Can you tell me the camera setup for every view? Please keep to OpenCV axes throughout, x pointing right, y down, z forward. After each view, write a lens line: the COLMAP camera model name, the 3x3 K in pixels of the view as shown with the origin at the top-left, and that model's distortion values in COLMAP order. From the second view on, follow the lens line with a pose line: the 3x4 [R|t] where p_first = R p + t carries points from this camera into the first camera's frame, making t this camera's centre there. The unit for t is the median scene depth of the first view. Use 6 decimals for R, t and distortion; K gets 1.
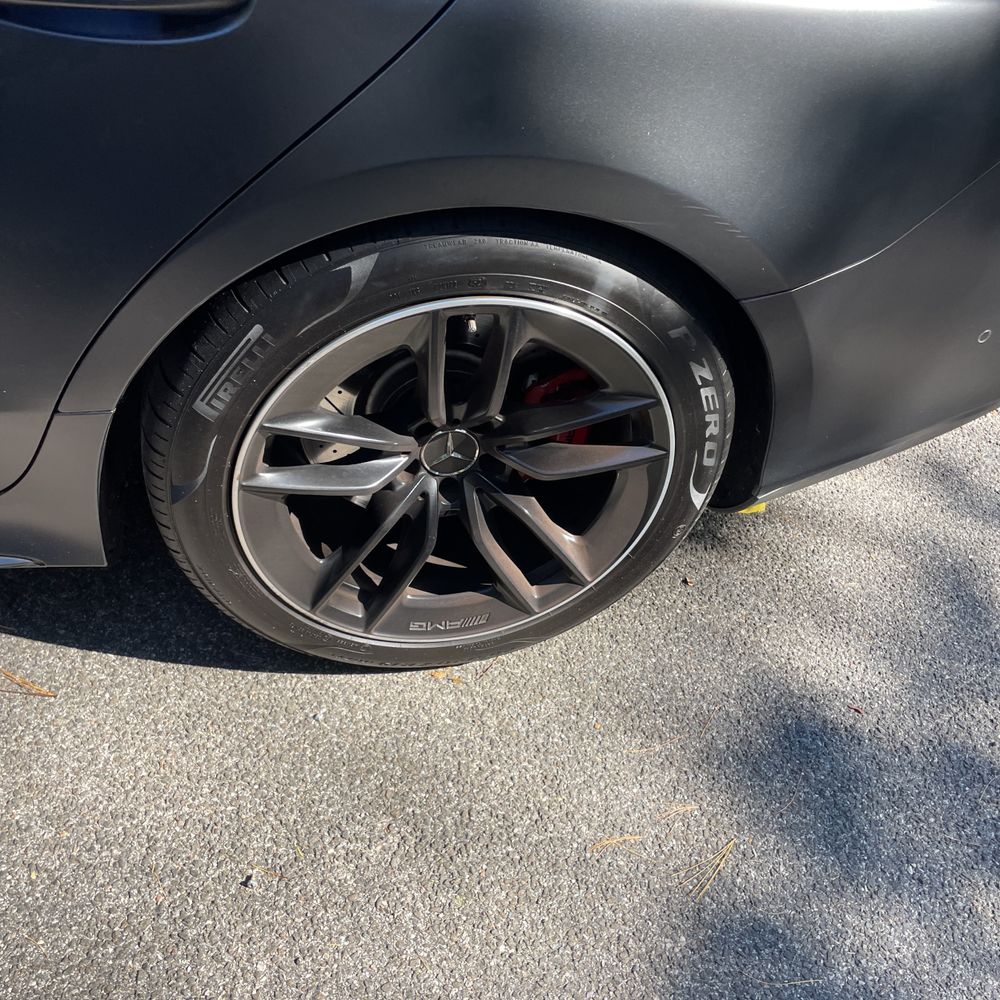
lens RADIAL K [[1017.6, 0, 502.3], [0, 1017.6, 496.3], [0, 0, 1]] dist [0.085530, -0.126775]
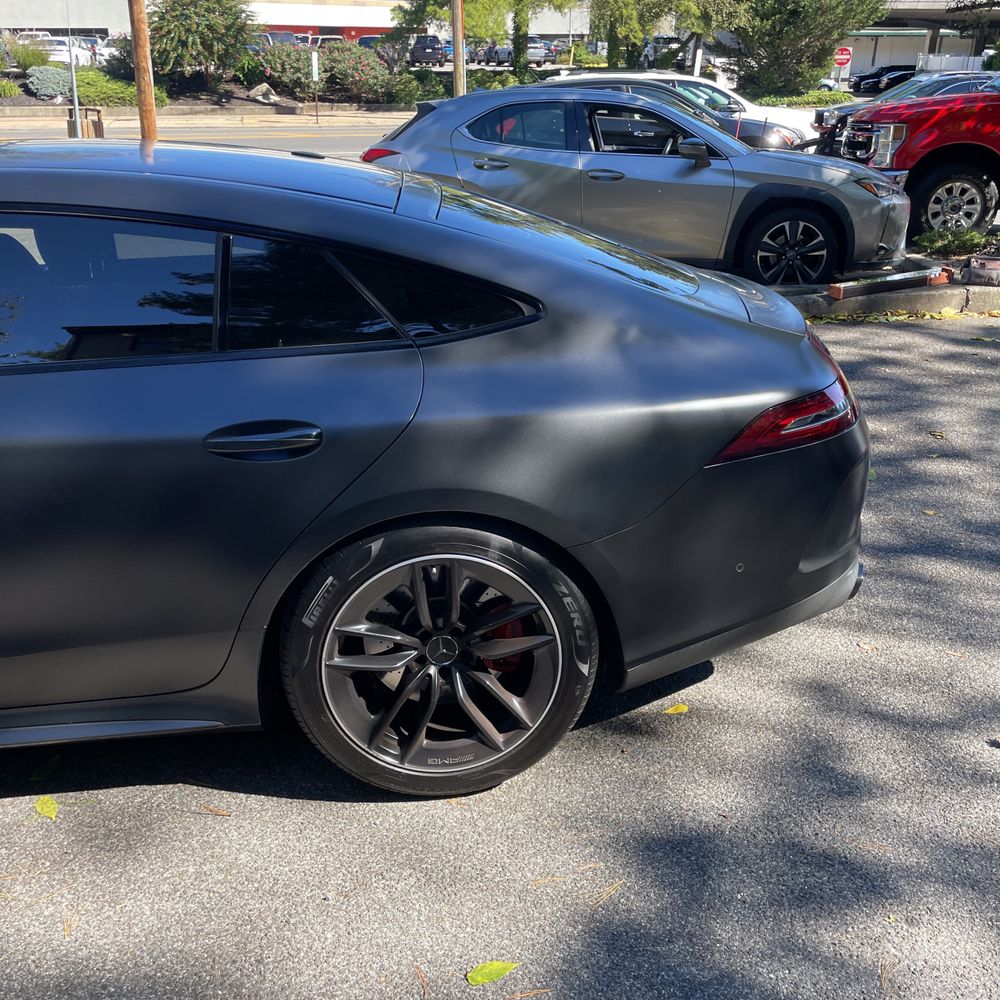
lens RADIAL K [[999.8, 0, 514.3], [0, 999.8, 489.6], [0, 0, 1]] dist [0.077443, -0.104350]
pose [[0.983976, -0.106793, -0.142782, 0.359376], [0.043891, 0.921223, -0.386550, 0.386788], [0.172815, 0.374089, 0.911149, -0.714236]]
